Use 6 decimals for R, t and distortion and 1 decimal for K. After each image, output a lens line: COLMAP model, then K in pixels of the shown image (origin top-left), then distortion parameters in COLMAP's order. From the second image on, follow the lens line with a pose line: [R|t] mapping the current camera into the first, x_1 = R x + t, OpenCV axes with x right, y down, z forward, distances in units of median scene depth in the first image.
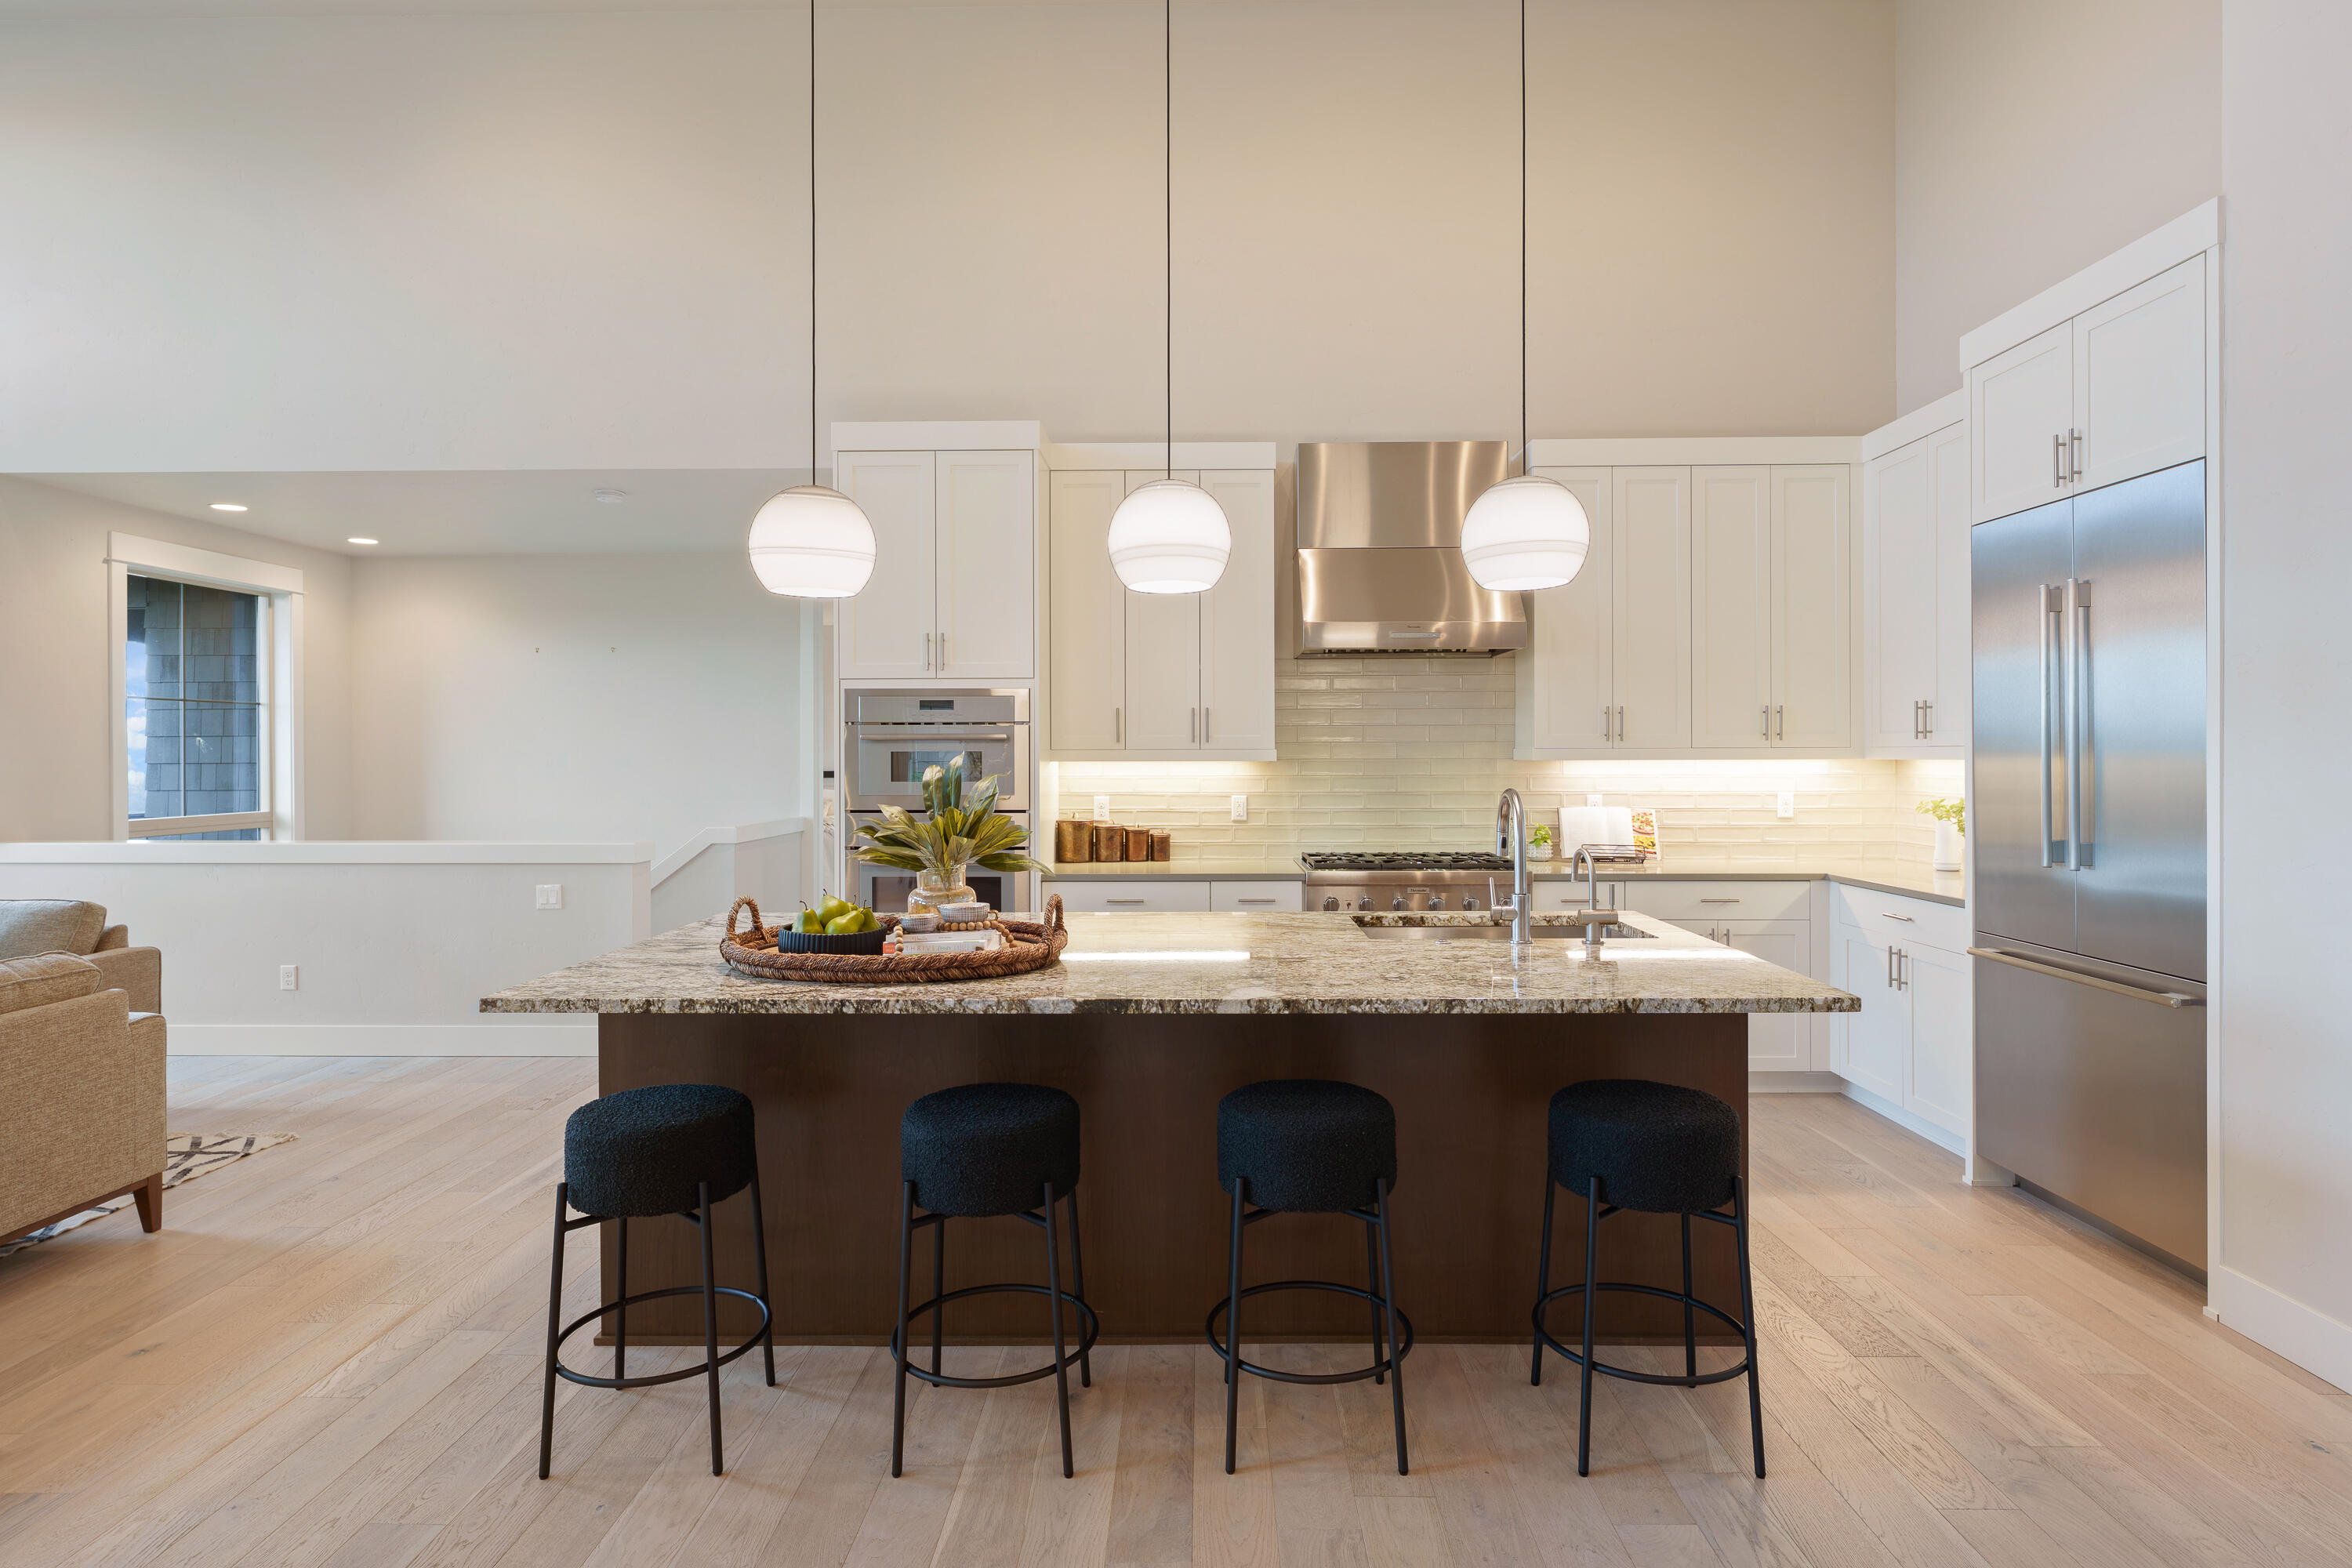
lens RADIAL K [[1214.6, 0, 1166.5], [0, 1214.6, 763.3], [0, 0, 1]] dist [-0.007659, 0.001109]
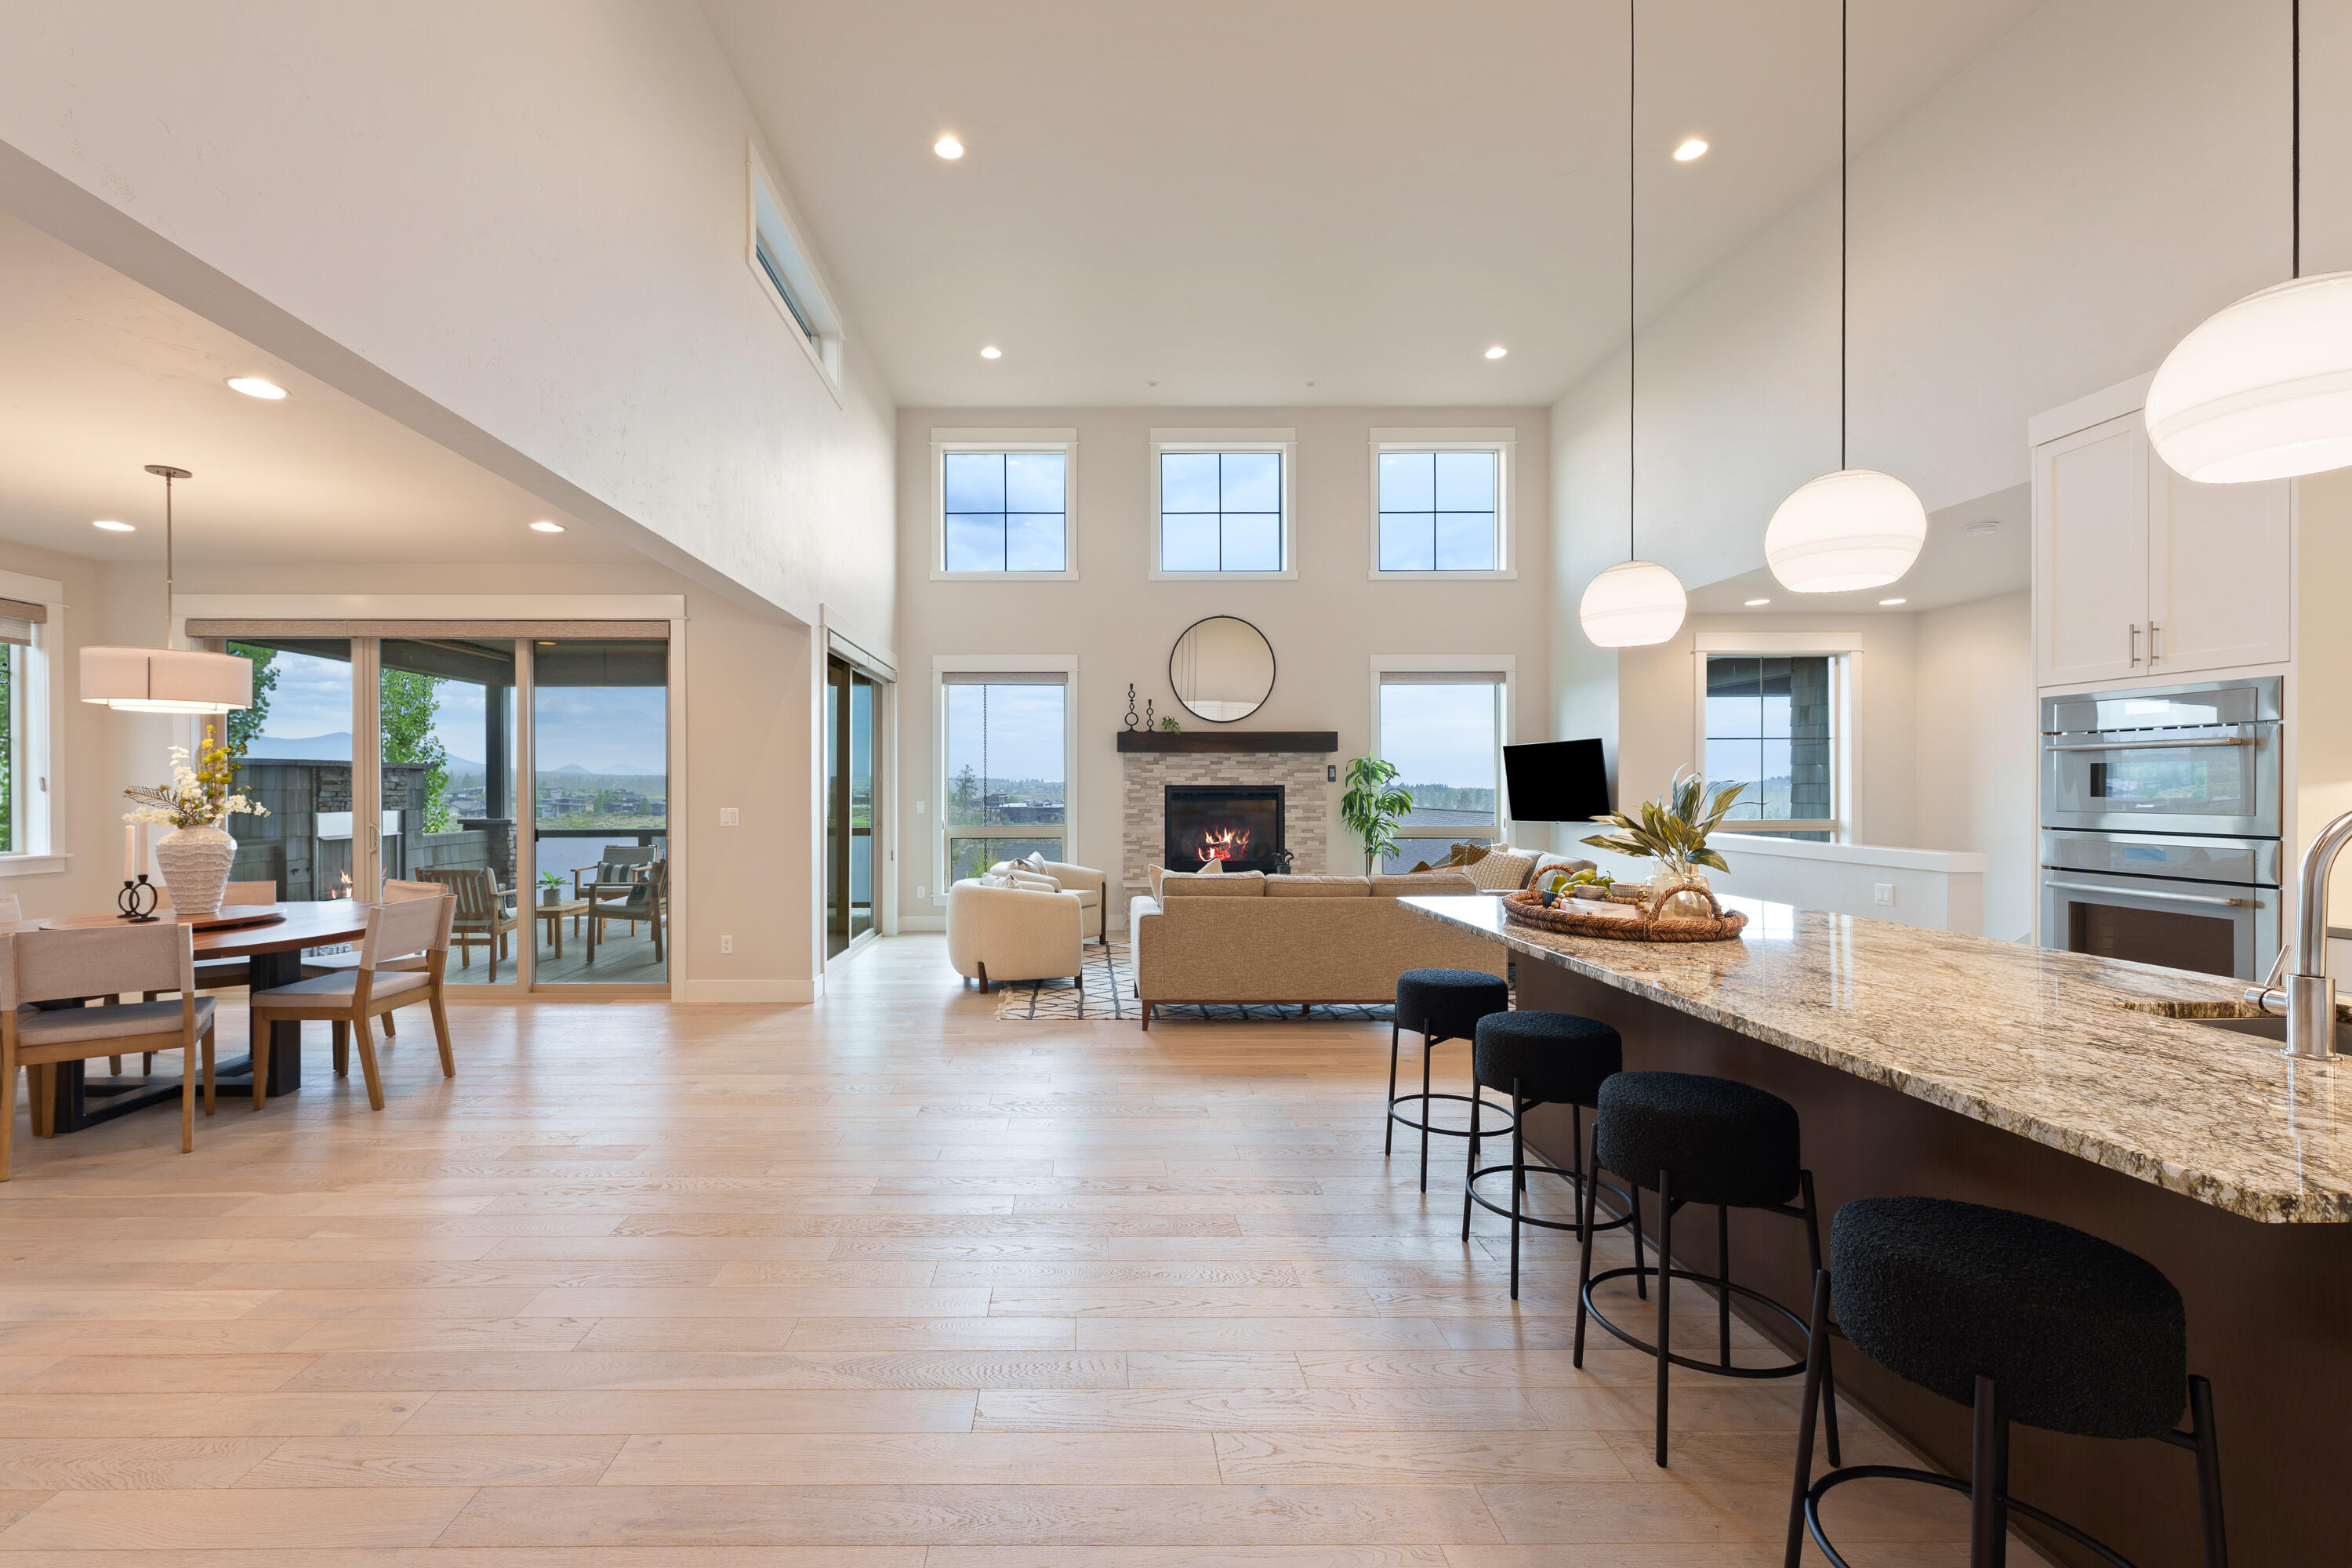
lens RADIAL K [[1010.8, 0, 1106.5], [0, 1010.8, 809.9], [0, 0, 1]] dist [0.004868, -0.000166]
pose [[0.044999, 0.025735, -0.998655, 0.718212], [-0.006101, 0.999657, 0.025486, 0.012818], [0.998968, 0.004946, 0.045141, 0.345243]]
